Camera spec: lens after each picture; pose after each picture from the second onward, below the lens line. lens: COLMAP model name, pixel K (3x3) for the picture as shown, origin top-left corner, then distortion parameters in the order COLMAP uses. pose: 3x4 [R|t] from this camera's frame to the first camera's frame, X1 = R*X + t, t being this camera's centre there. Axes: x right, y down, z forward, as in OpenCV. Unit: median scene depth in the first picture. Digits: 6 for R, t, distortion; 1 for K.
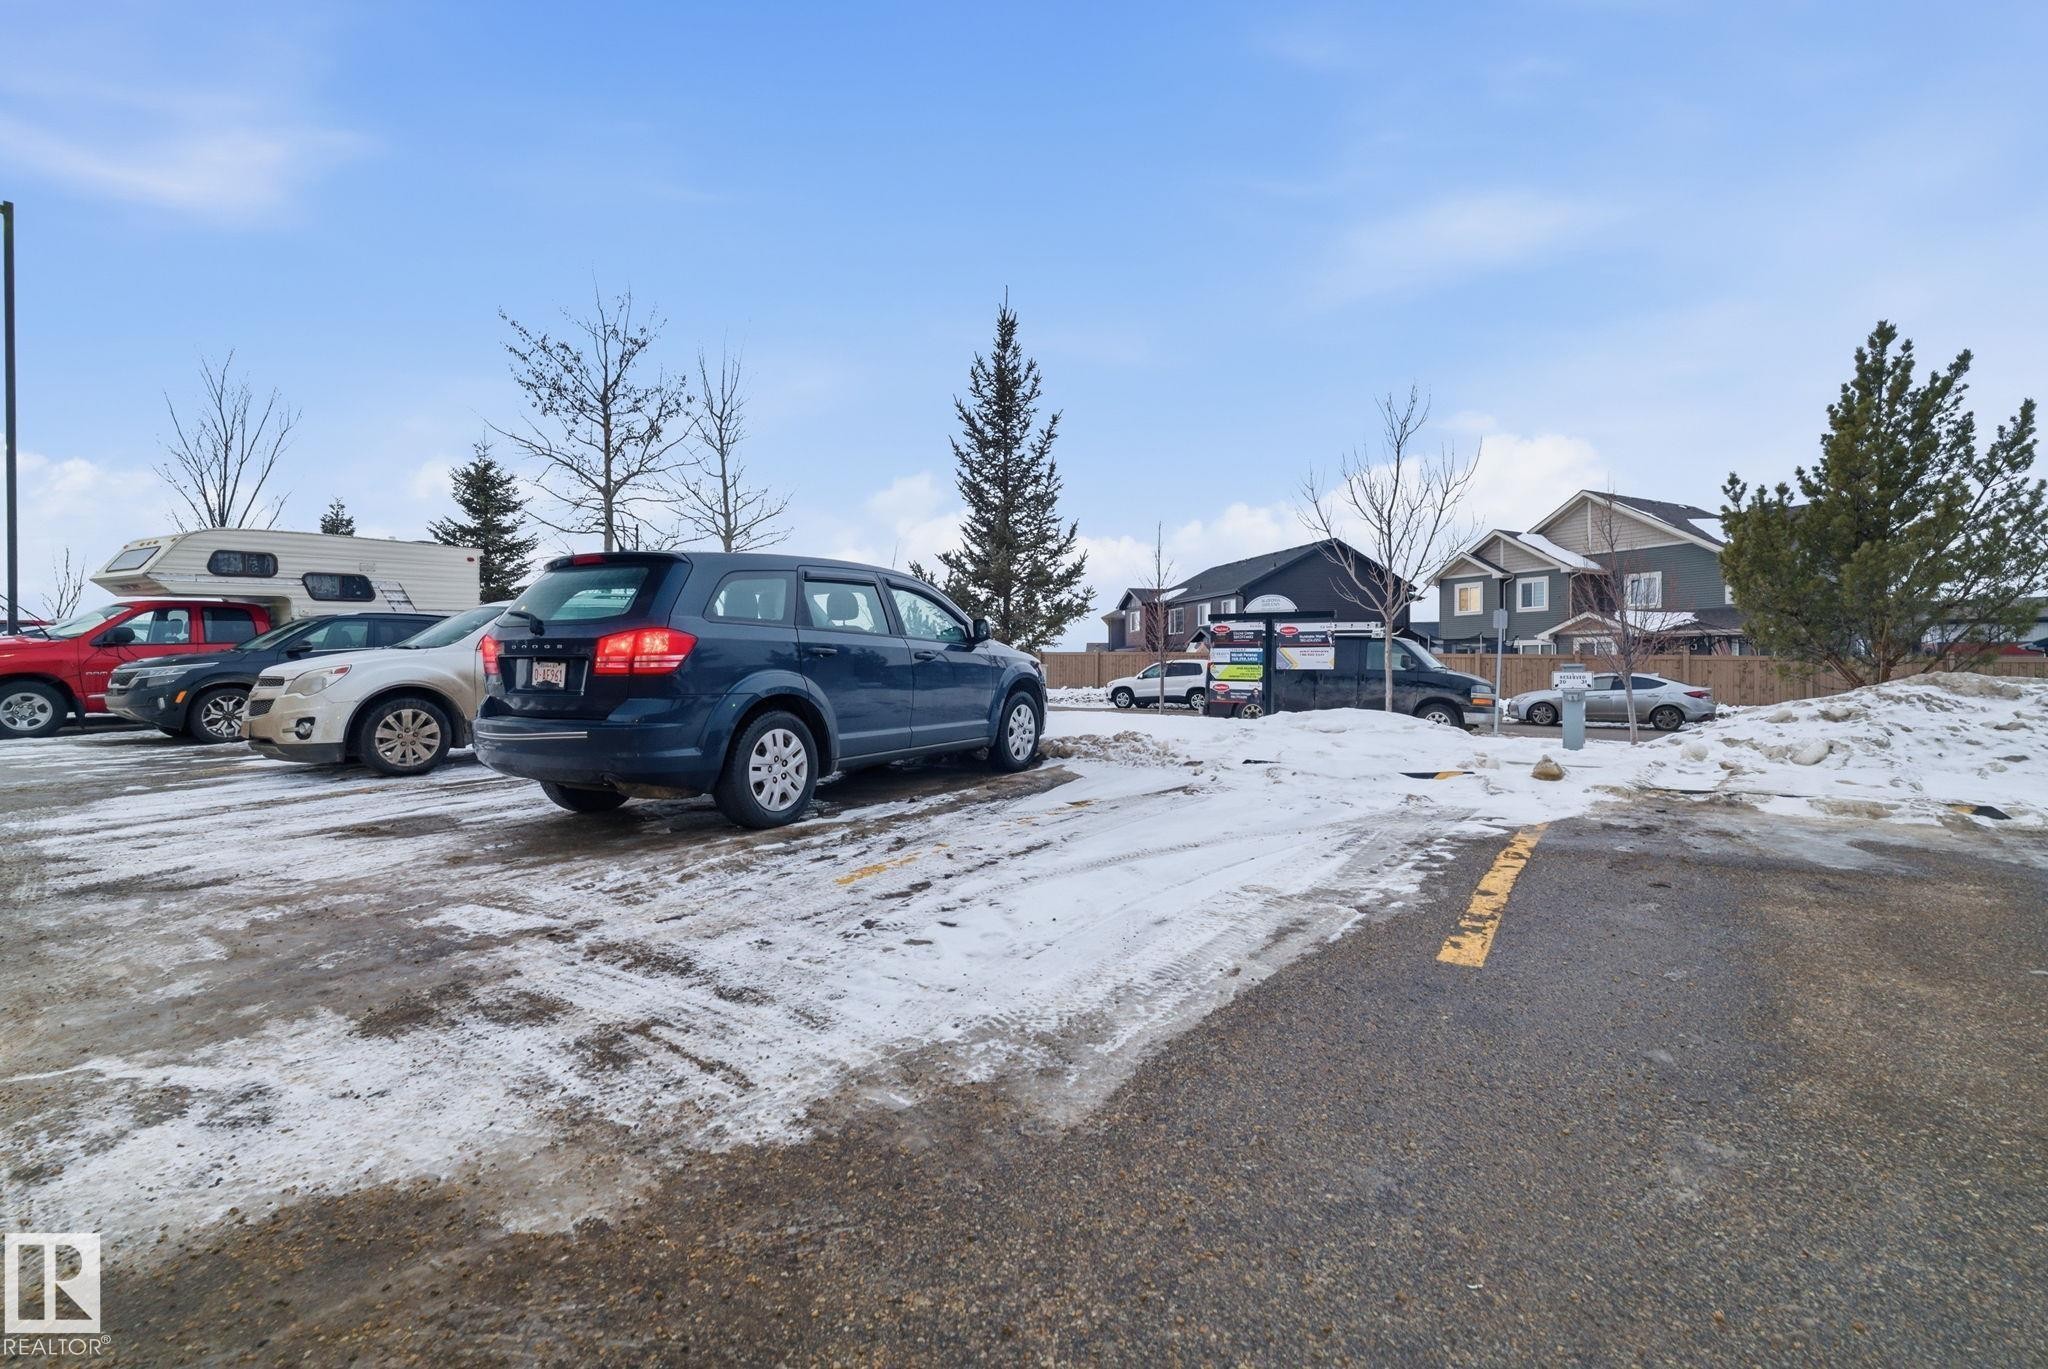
lens RADIAL K [[930.9, 0, 1024.1], [0, 930.9, 701.5], [0, 0, 1]] dist [-0.002010, 0.002211]
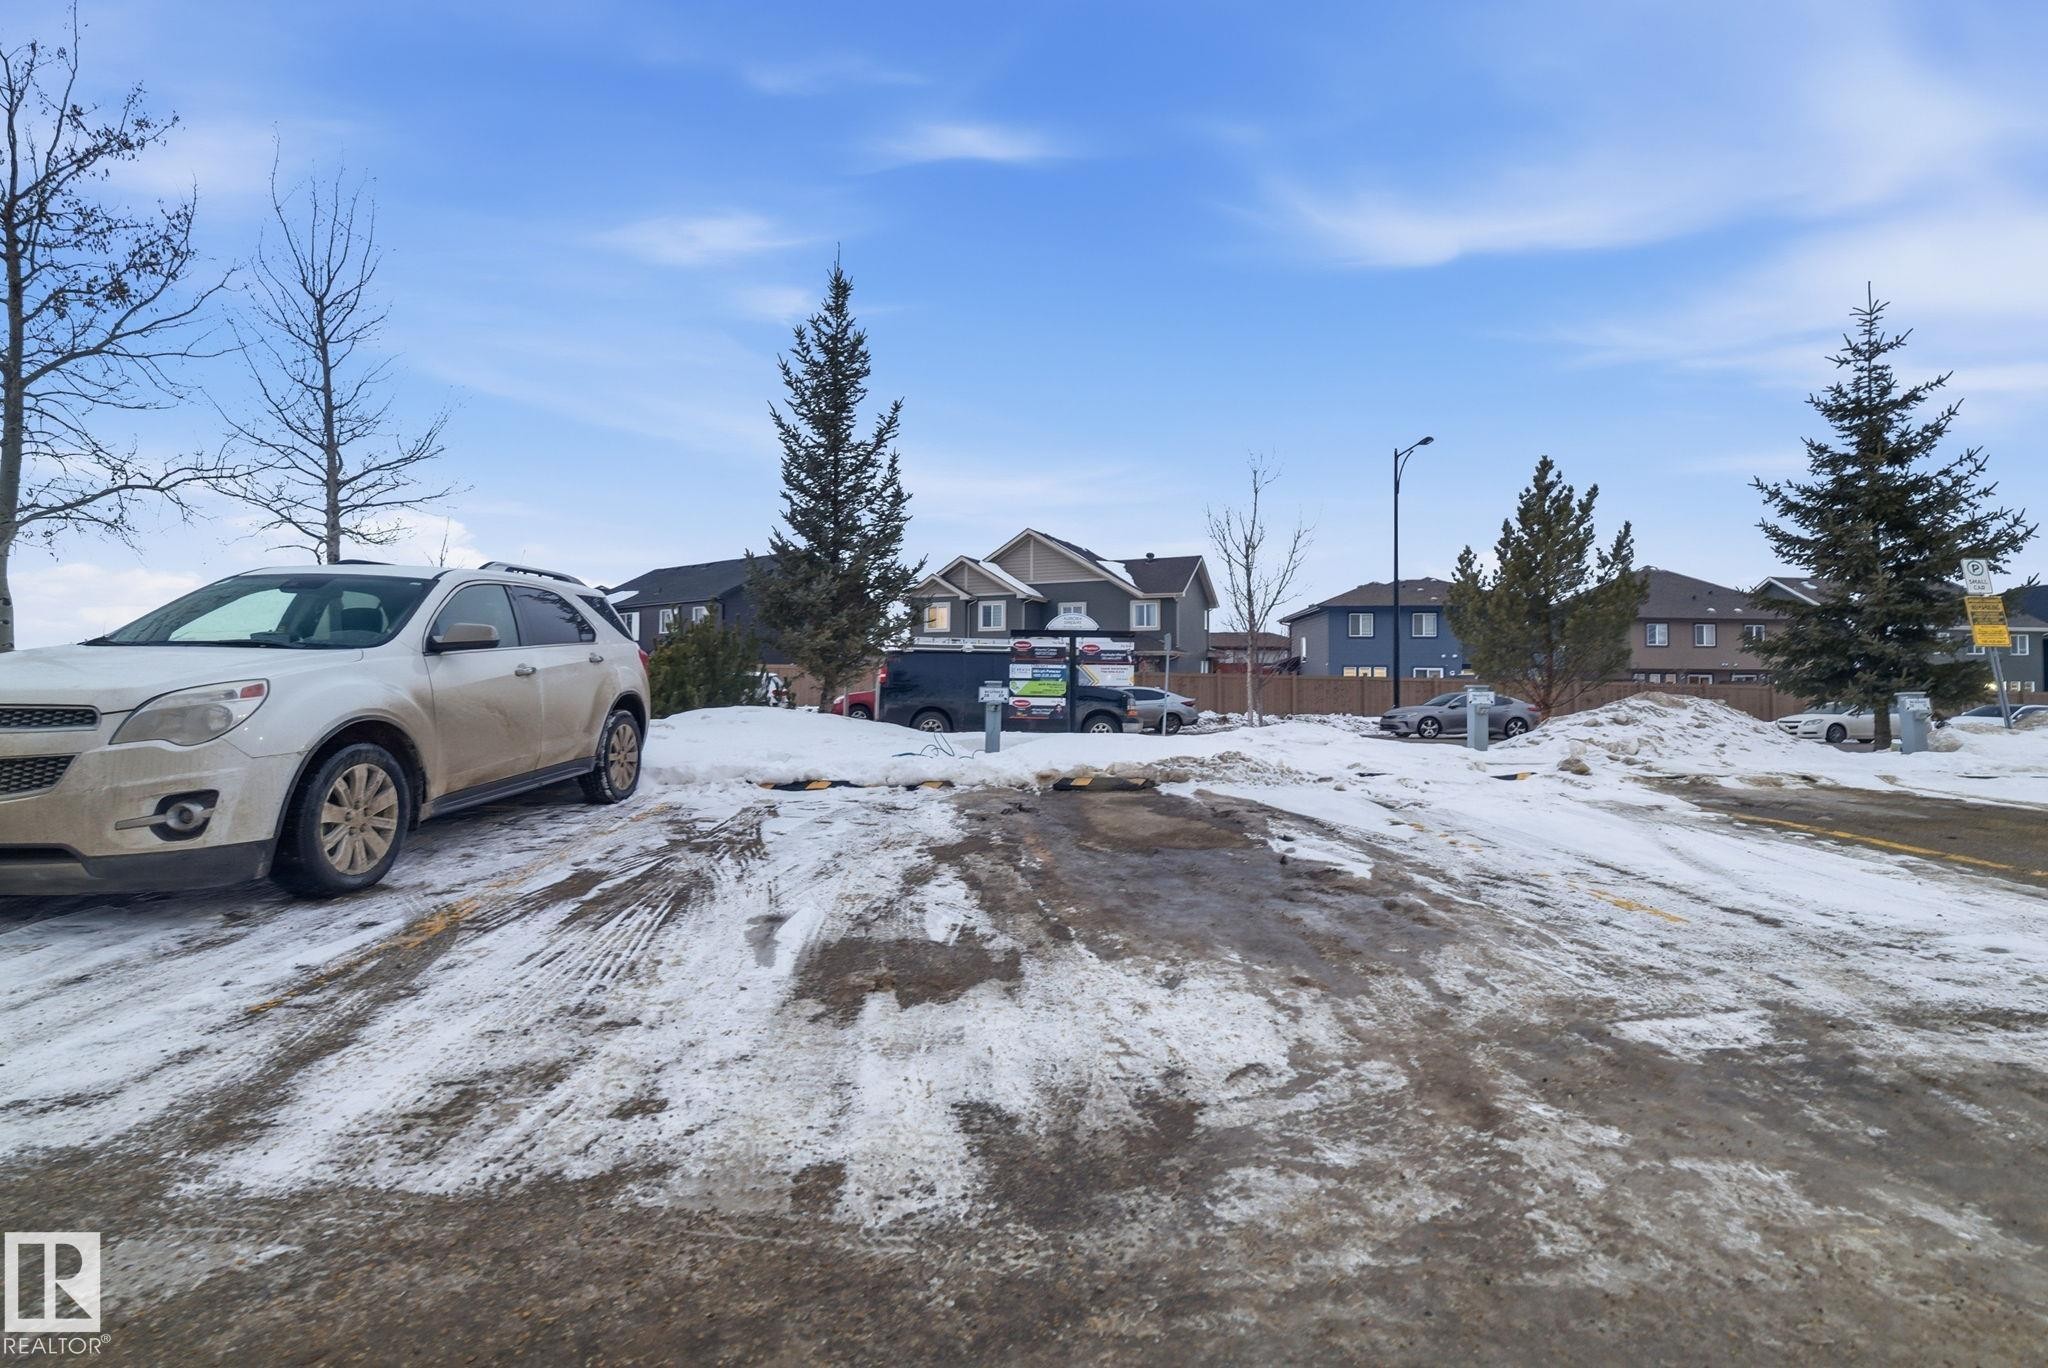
lens RADIAL K [[954.5, 0, 1024.0], [0, 954.5, 684.0], [0, 0, 1]] dist [-0.001373, 0.000650]
pose [[0.785837, 0.002842, 0.618427, -0.428885], [0.015247, 0.999596, -0.023968, -0.011696], [-0.618245, 0.028264, 0.785477, 0.205667]]
